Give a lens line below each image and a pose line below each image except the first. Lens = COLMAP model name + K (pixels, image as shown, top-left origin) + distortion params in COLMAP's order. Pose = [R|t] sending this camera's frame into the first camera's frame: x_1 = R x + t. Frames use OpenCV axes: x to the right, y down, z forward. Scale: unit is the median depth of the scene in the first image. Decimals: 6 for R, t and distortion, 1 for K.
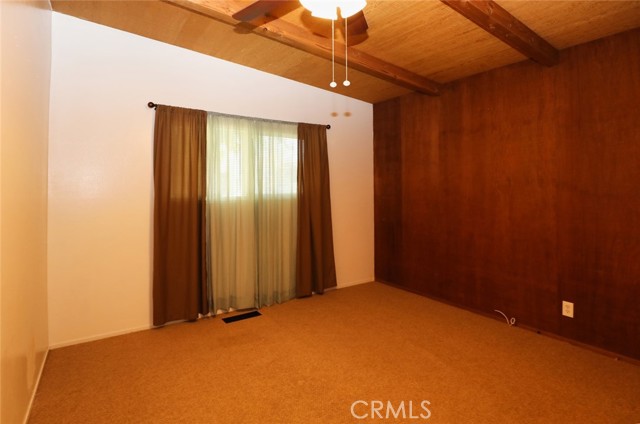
lens RADIAL K [[301.7, 0, 321.3], [0, 301.7, 195.0], [0, 0, 1]] dist [0.000787, 0.000061]
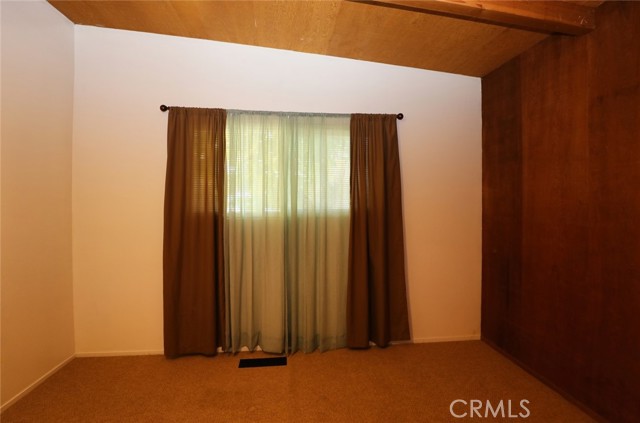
lens RADIAL K [[308.1, 0, 320.0], [0, 308.1, 211.5], [0, 0, 1]] dist [-0.004559, -0.000661]
pose [[0.898473, 0.020632, -0.438545, 0.208103], [-0.016955, 0.999781, 0.012301, -0.008746], [0.438702, -0.003616, 0.898625, 0.307369]]
